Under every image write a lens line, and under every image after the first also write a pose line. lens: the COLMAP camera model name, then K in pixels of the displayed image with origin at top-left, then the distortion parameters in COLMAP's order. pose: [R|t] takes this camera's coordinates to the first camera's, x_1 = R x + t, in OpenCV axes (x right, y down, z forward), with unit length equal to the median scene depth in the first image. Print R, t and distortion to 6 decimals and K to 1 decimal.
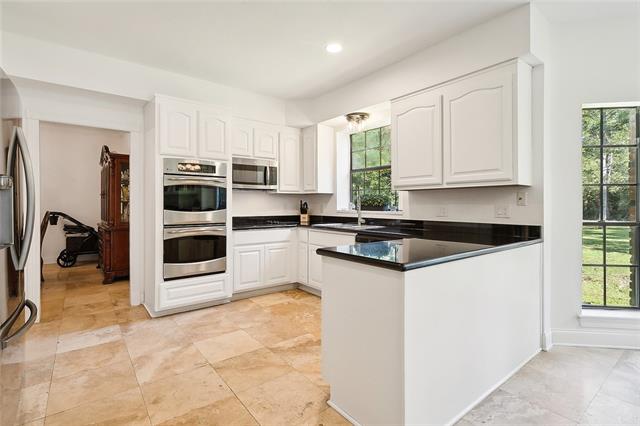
lens RADIAL K [[305.0, 0, 314.2], [0, 305.0, 203.8], [0, 0, 1]] dist [0.000893, 0.000656]
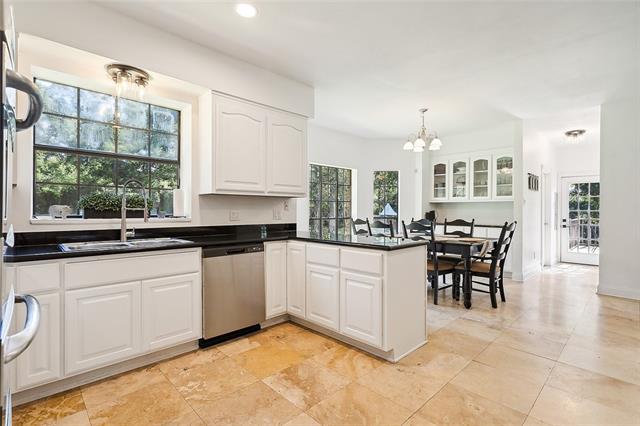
lens RADIAL K [[305.0, 0, 318.7], [0, 305.0, 211.9], [0, 0, 1]] dist [0.000893, 0.000656]
pose [[-0.115086, -0.004128, 0.993347, -0.832476], [-0.005179, 0.999980, 0.003556, 0.005987], [-0.993342, -0.004735, -0.115105, 1.015551]]
